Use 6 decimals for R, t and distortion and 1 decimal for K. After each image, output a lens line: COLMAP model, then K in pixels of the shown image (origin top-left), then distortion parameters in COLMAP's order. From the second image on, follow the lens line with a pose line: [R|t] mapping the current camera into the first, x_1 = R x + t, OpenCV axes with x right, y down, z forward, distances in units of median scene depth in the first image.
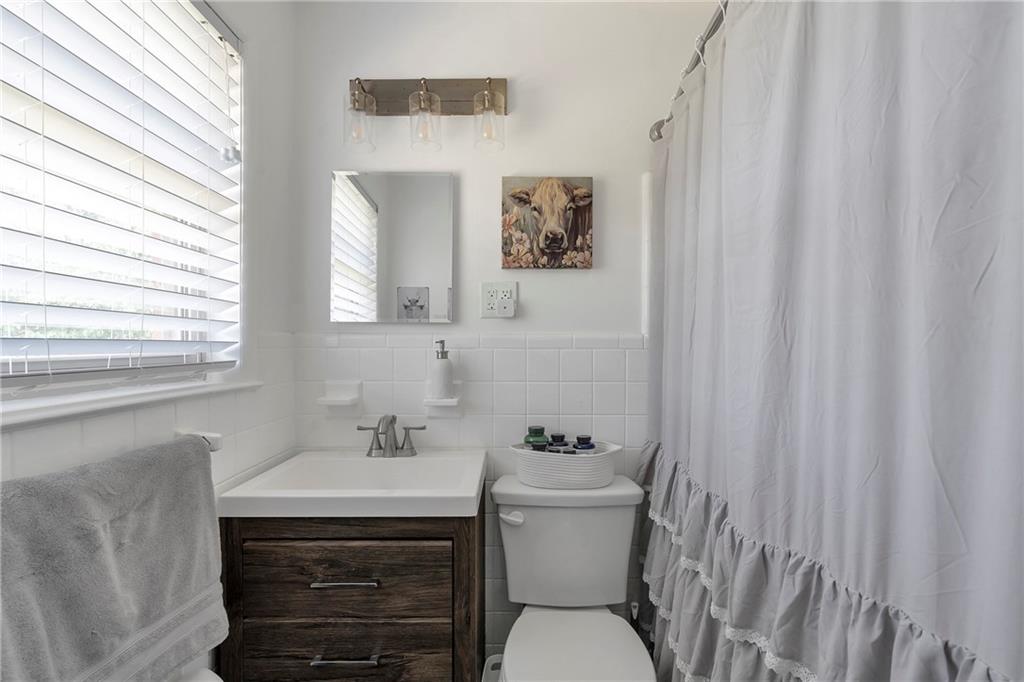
lens RADIAL K [[464.3, 0, 511.4], [0, 464.3, 345.3], [0, 0, 1]] dist [-0.003125, -0.000088]
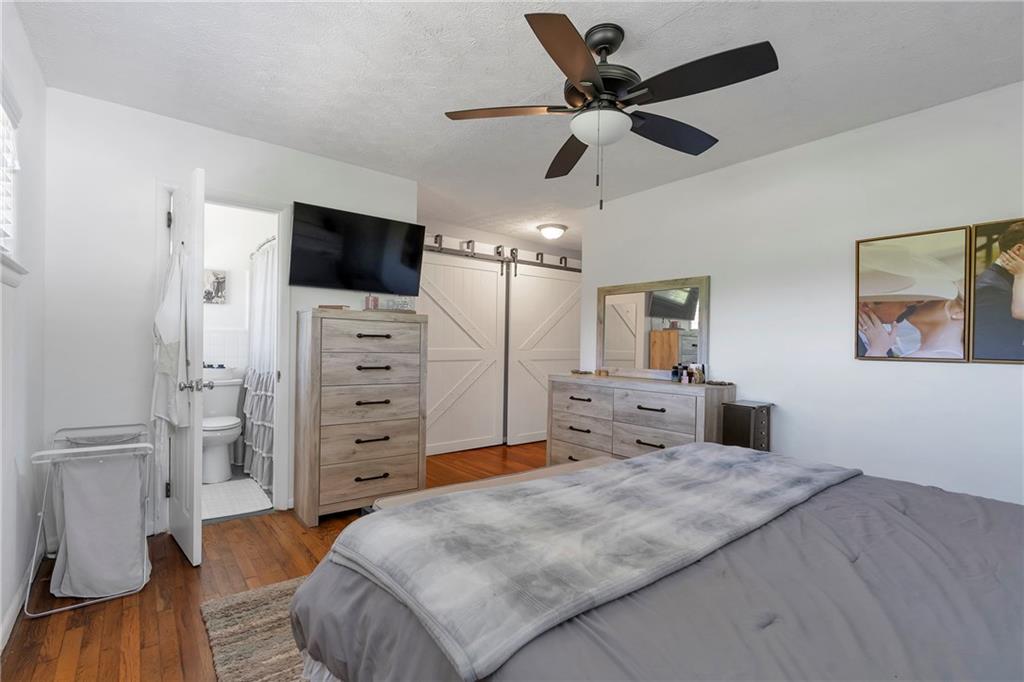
lens RADIAL K [[481.2, 0, 516.8], [0, 481.2, 341.2], [0, 0, 1]] dist [-0.003739, -0.000049]
pose [[0.780742, 0.001802, 0.624851, -0.250294], [-0.008782, 0.999929, 0.008089, 0.010484], [-0.624792, -0.011803, 0.780702, -2.261548]]
